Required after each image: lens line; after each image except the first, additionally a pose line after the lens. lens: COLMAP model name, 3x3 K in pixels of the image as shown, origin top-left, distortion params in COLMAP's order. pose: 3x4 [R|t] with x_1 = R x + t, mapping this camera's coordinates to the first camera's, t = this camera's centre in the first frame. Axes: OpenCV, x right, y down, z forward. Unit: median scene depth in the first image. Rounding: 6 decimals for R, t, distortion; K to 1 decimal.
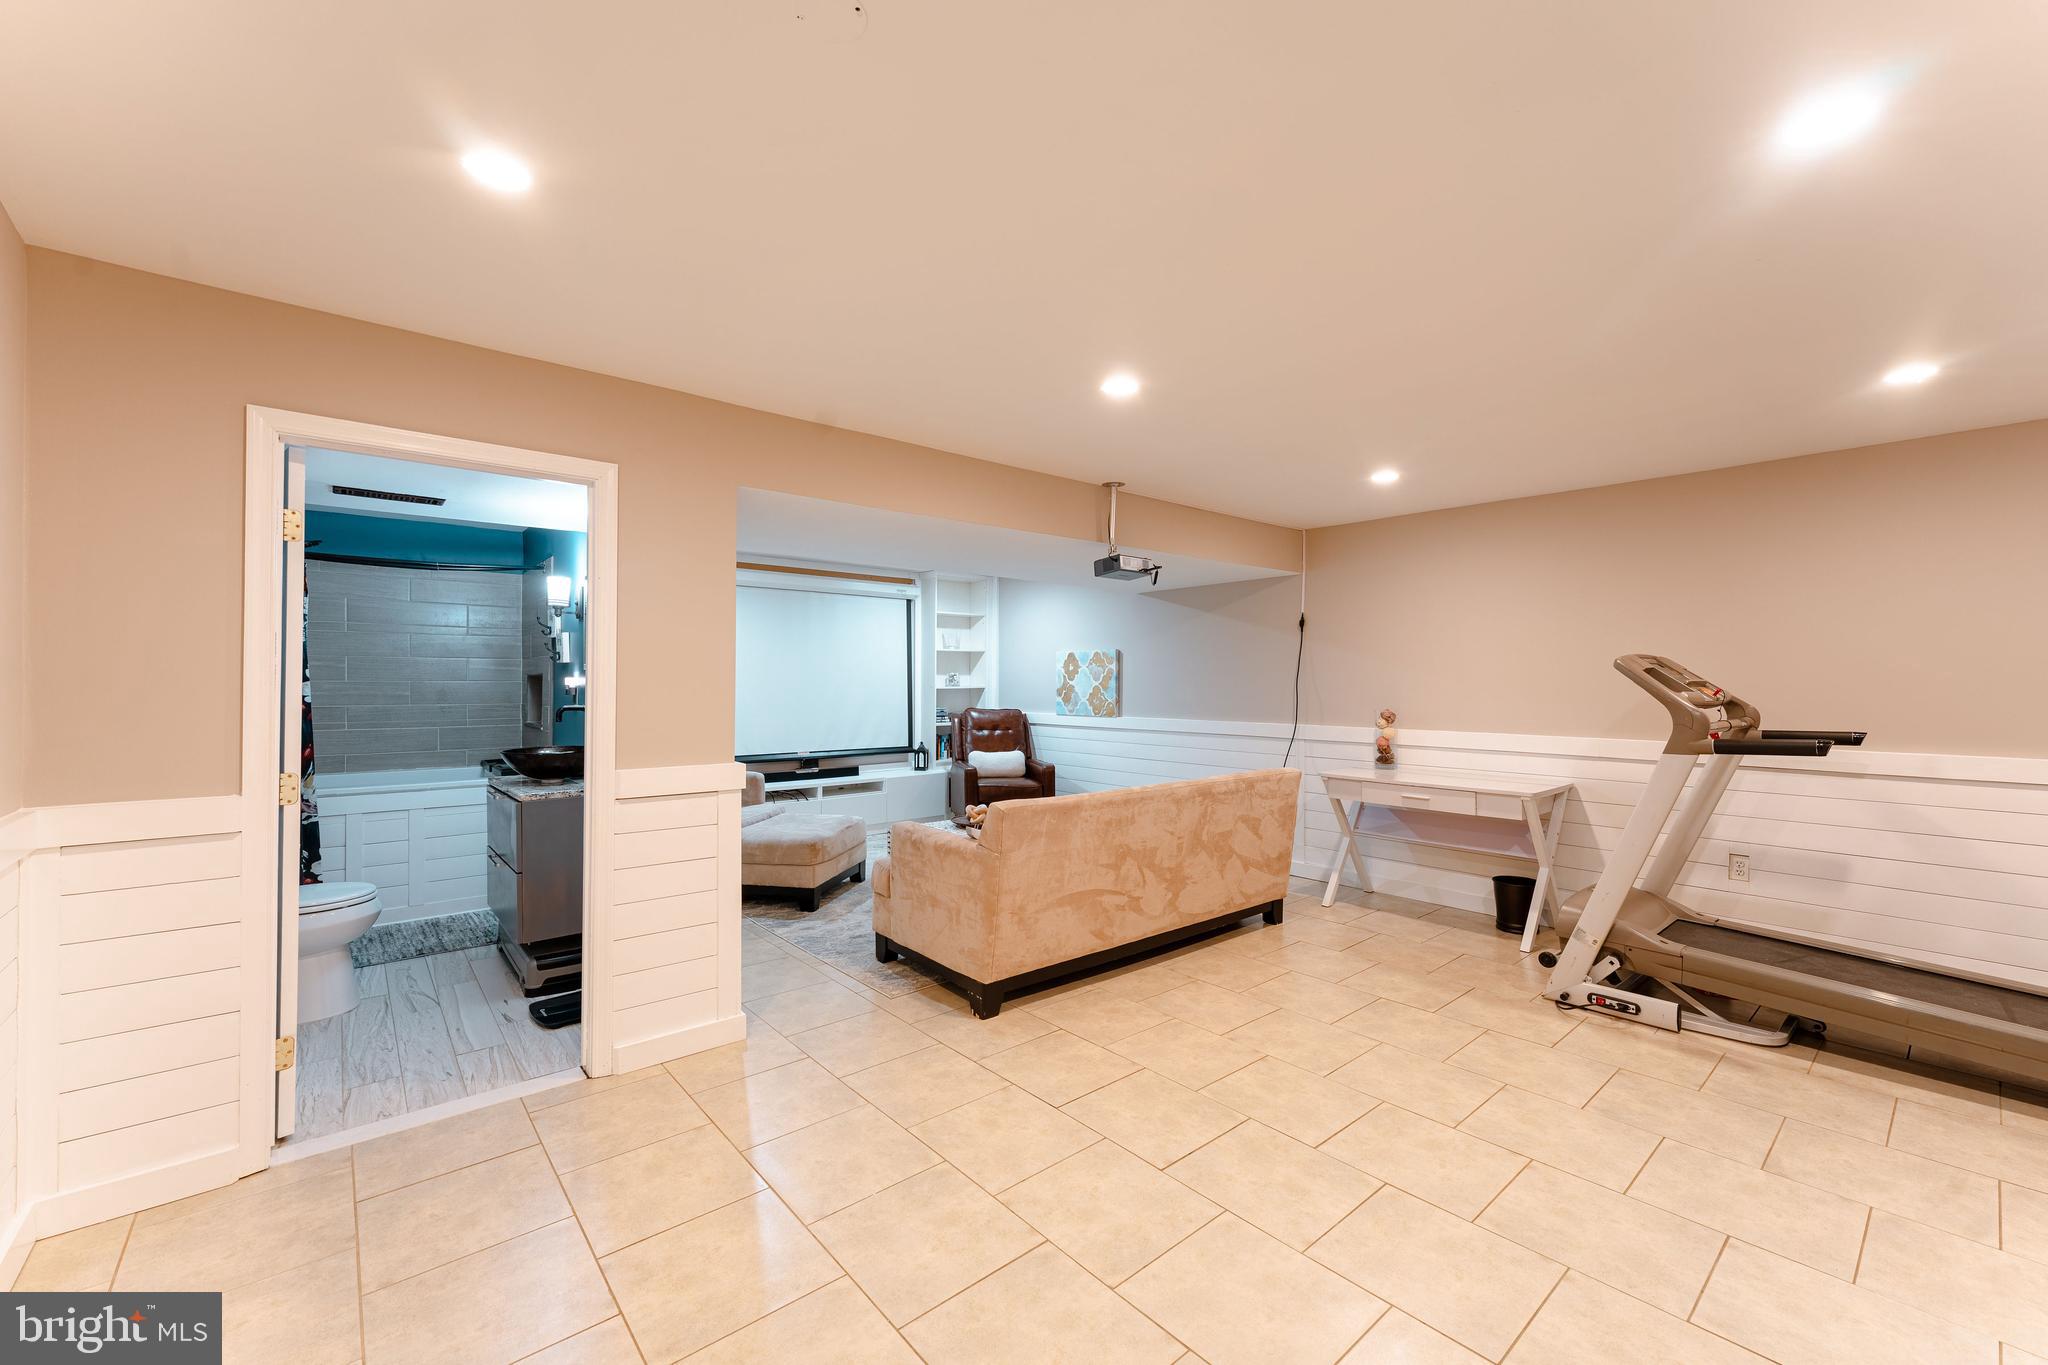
lens RADIAL K [[833.2, 0, 1062.6], [0, 833.2, 677.3], [0, 0, 1]] dist [0.000110, -0.000025]
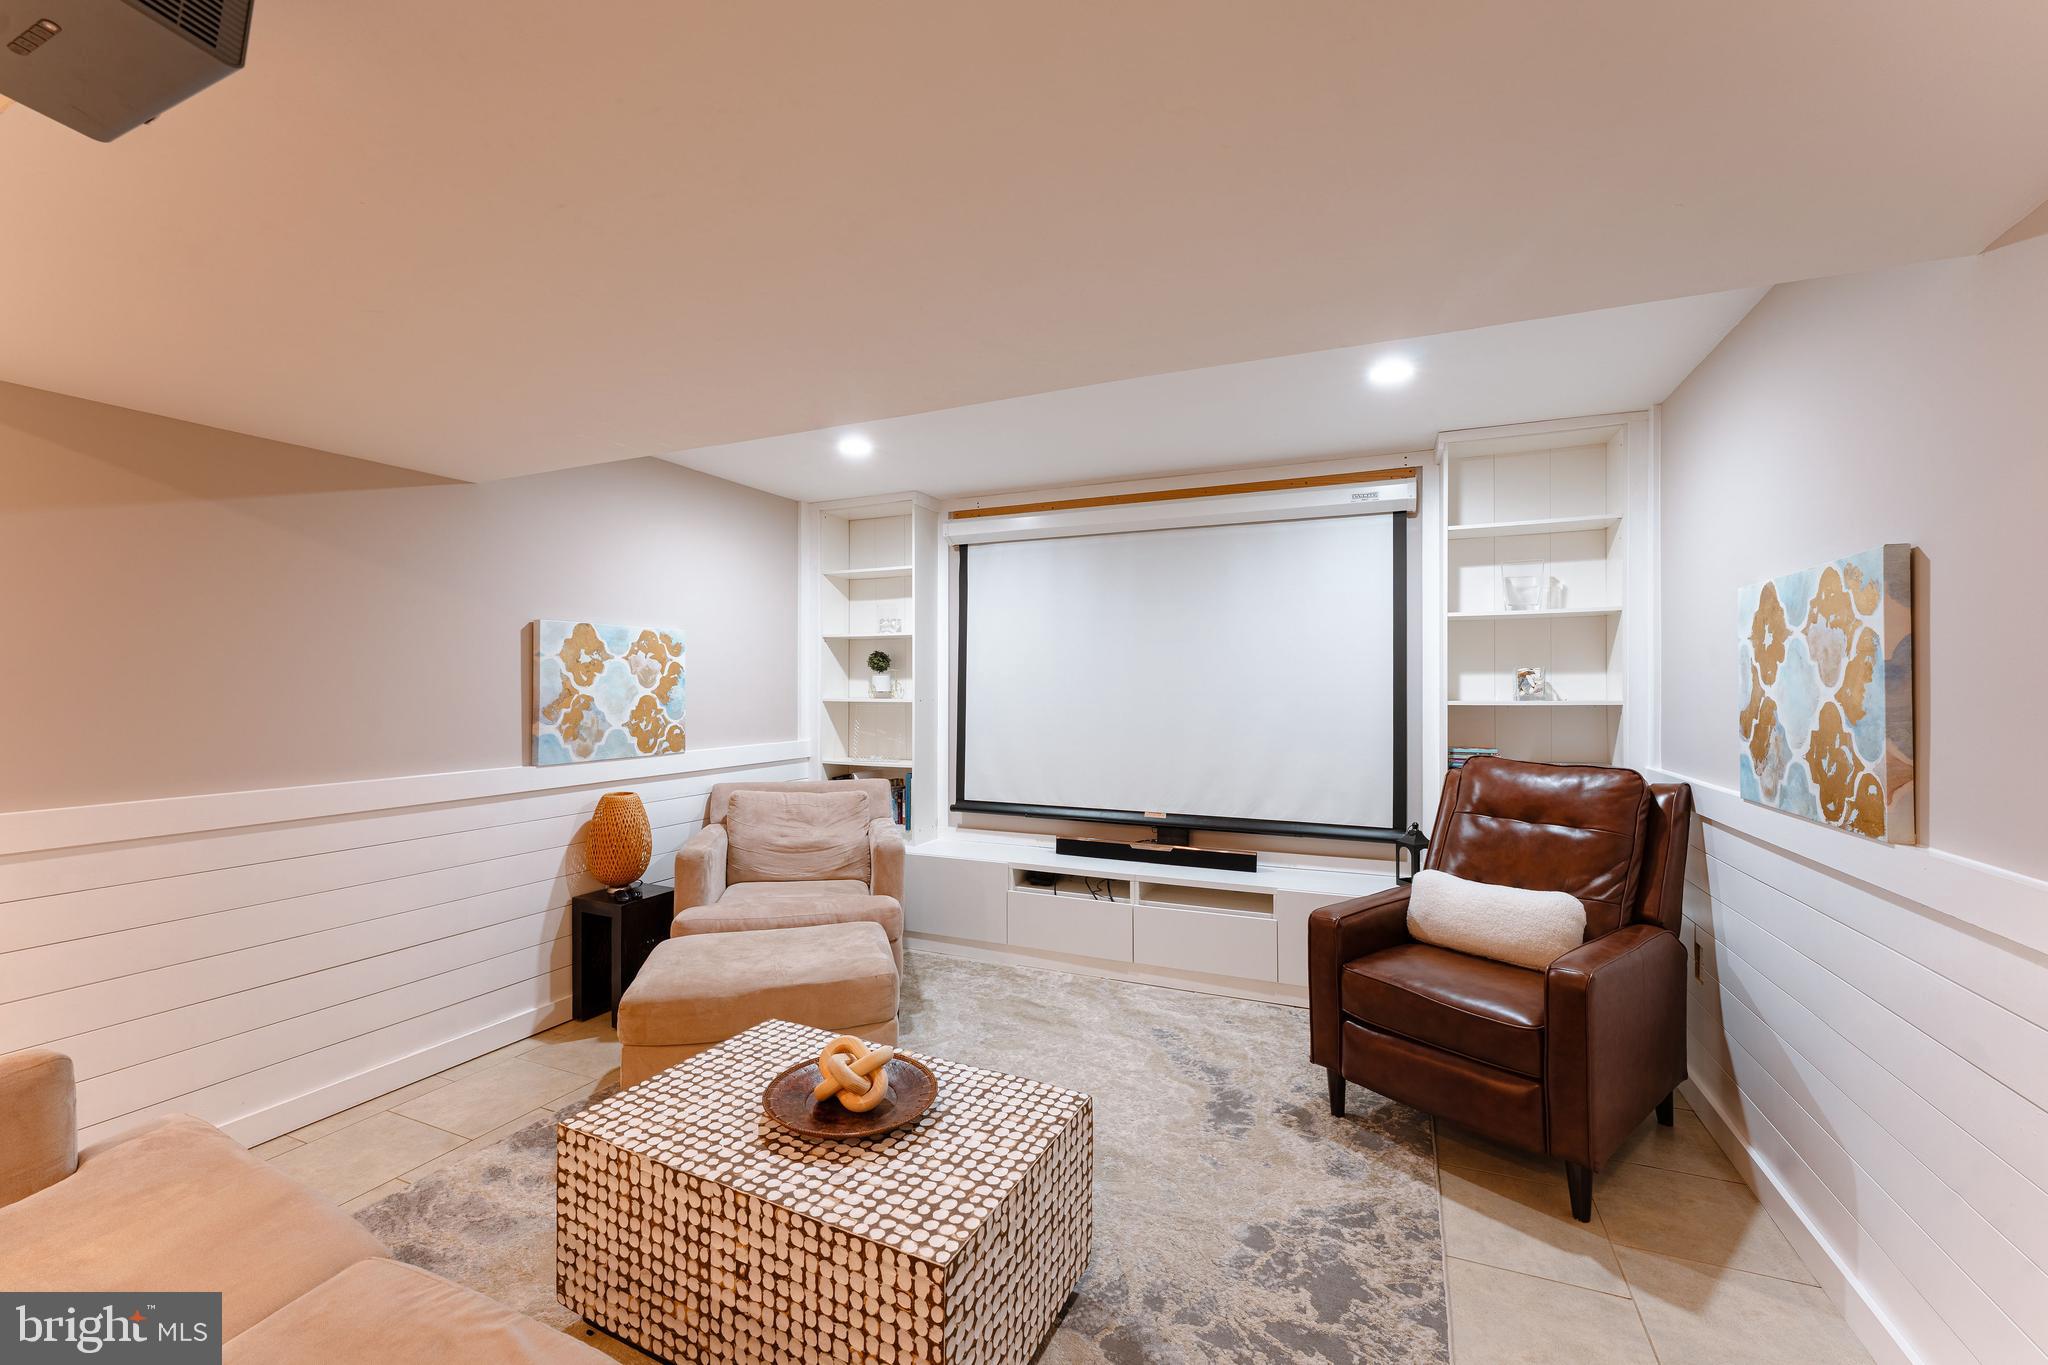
lens RADIAL K [[845.8, 0, 971.4], [0, 845.8, 687.3], [0, 0, 1]] dist [-0.002241, -0.000164]
pose [[0.375072, -0.004214, -0.926986, 0.173195], [0.006974, 0.999974, -0.001724, 0.003627], [0.926970, -0.005818, 0.375091, 0.642578]]
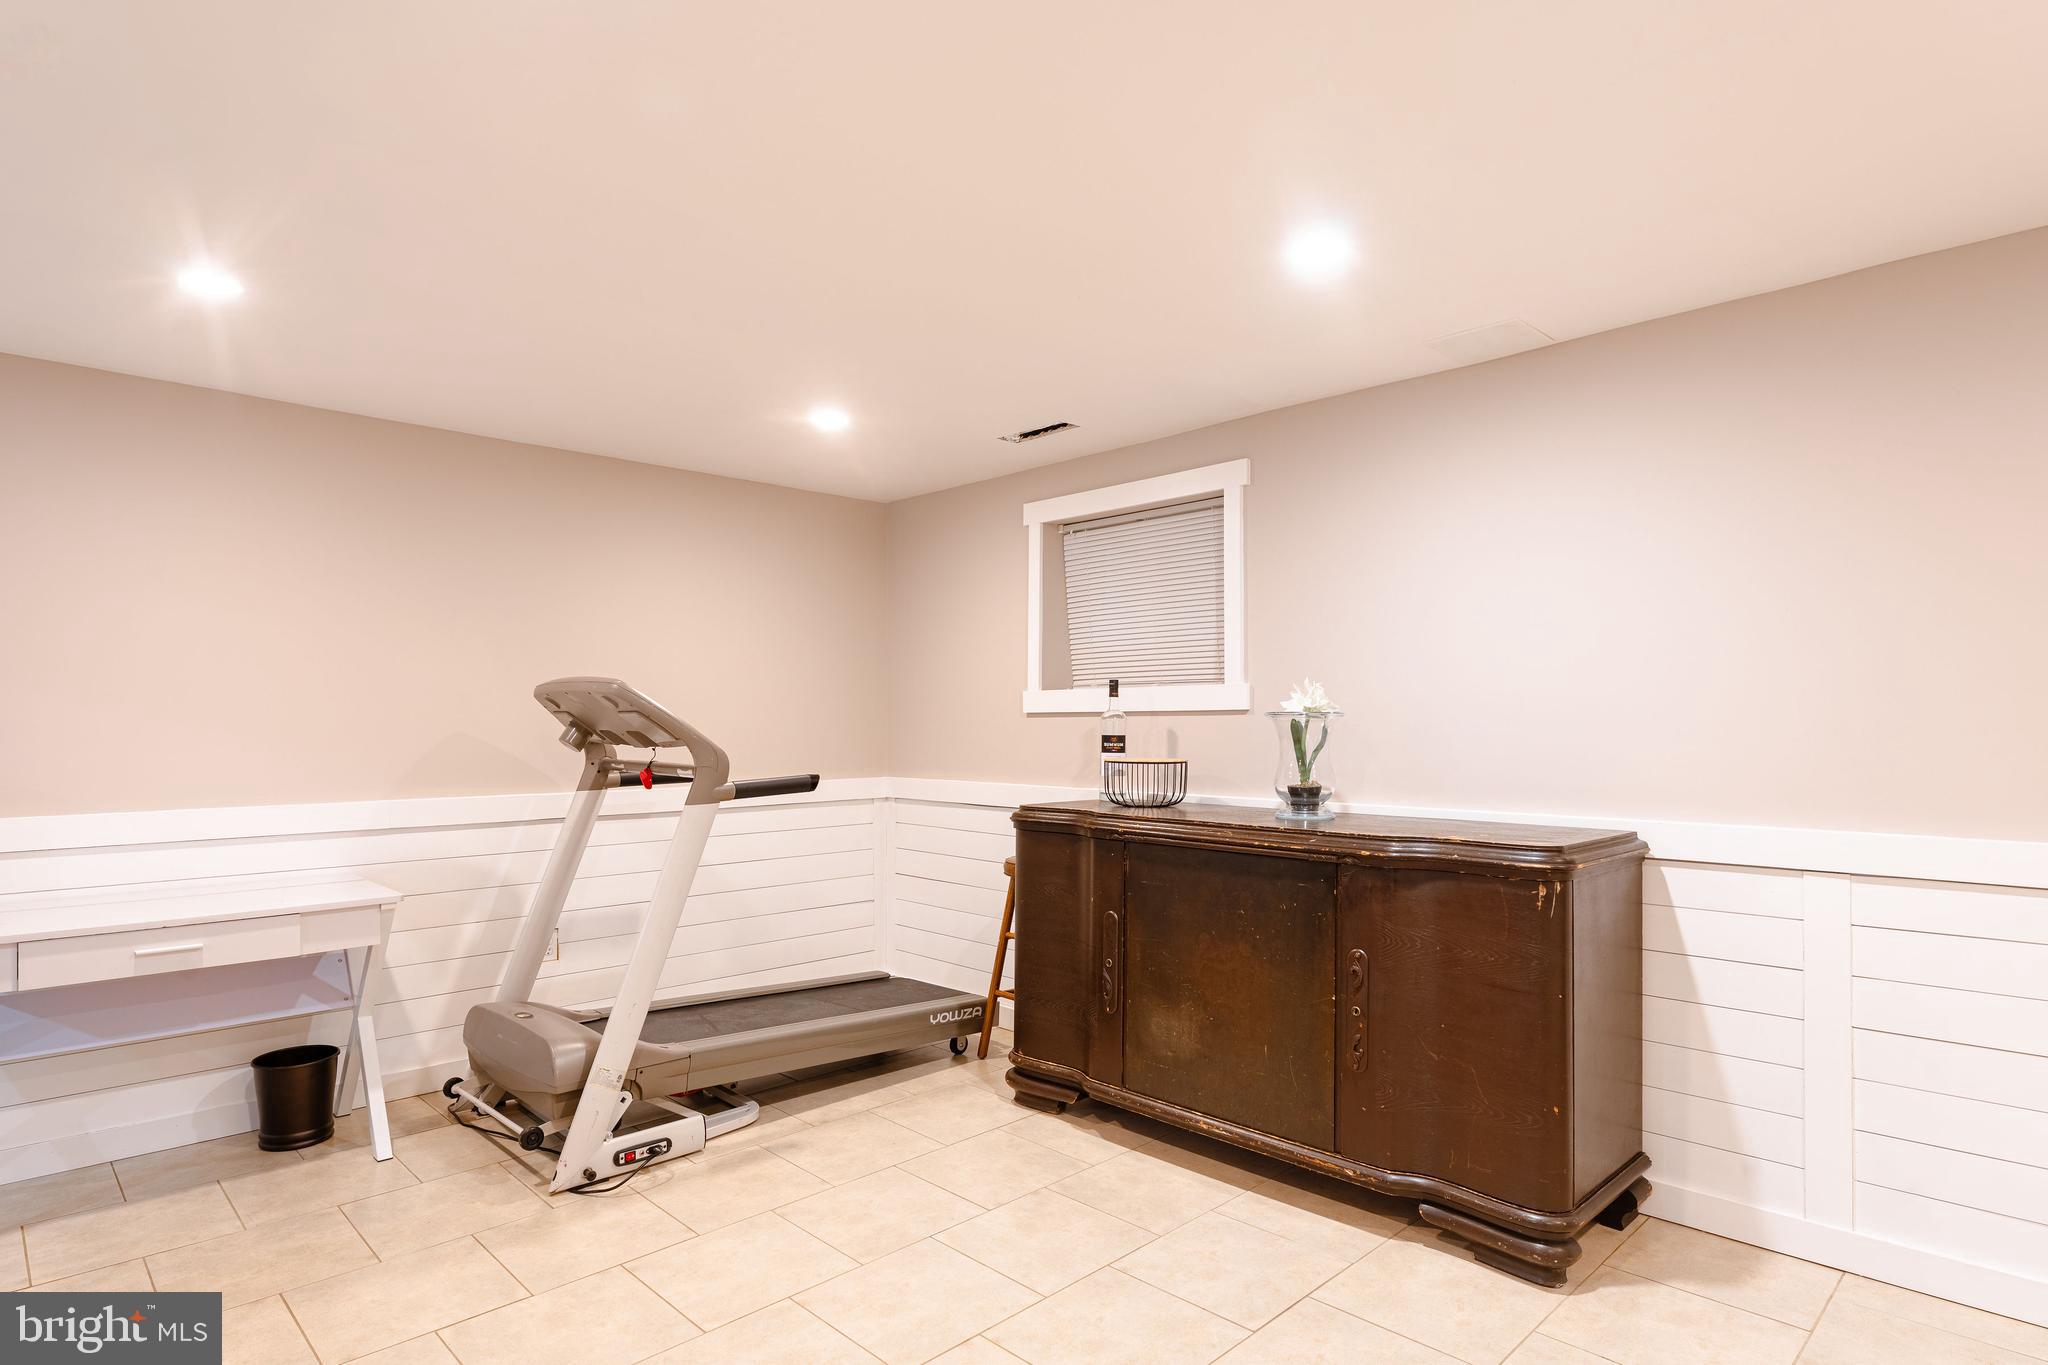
lens RADIAL K [[1105.7, 0, 1020.3], [0, 1105.7, 714.3], [0, 0, 1]] dist [-0.003164, -0.000354]
pose [[-0.036195, -0.000878, 0.999344, -0.134472], [-0.006697, 0.999977, 0.000636, 0.001201], [-0.999322, -0.006669, -0.036200, 0.292463]]
